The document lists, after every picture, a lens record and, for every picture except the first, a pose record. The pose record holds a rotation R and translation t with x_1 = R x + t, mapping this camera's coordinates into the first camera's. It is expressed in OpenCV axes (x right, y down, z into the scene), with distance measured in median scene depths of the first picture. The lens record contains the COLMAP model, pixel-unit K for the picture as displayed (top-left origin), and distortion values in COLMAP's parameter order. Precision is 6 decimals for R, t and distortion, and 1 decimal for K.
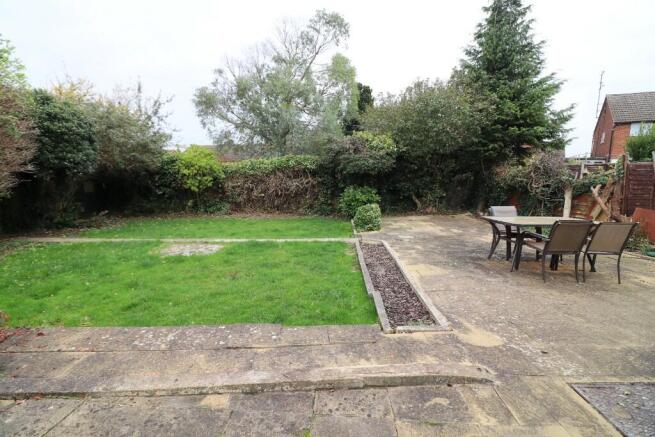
lens RADIAL K [[308.6, 0, 321.0], [0, 308.6, 214.8], [0, 0, 1]] dist [-0.012506, -0.000432]
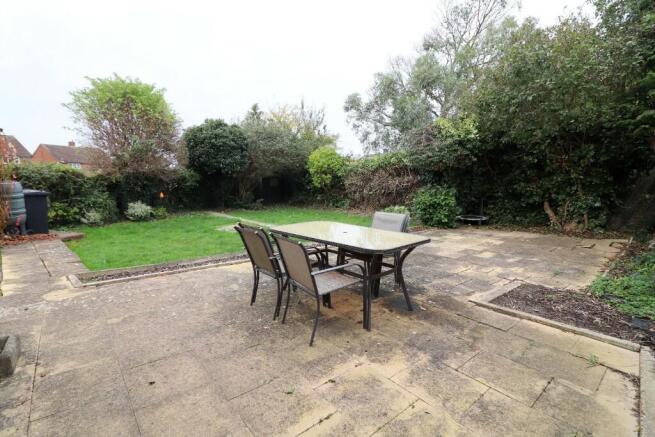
lens RADIAL K [[308.6, 0, 323.8], [0, 308.6, 223.7], [0, 0, 1]] dist [-0.012506, -0.000432]
pose [[0.683858, 0.112343, -0.720915, 0.459027], [-0.097133, 0.993298, 0.062649, -0.013840], [0.723121, 0.027181, 0.690186, 0.197703]]
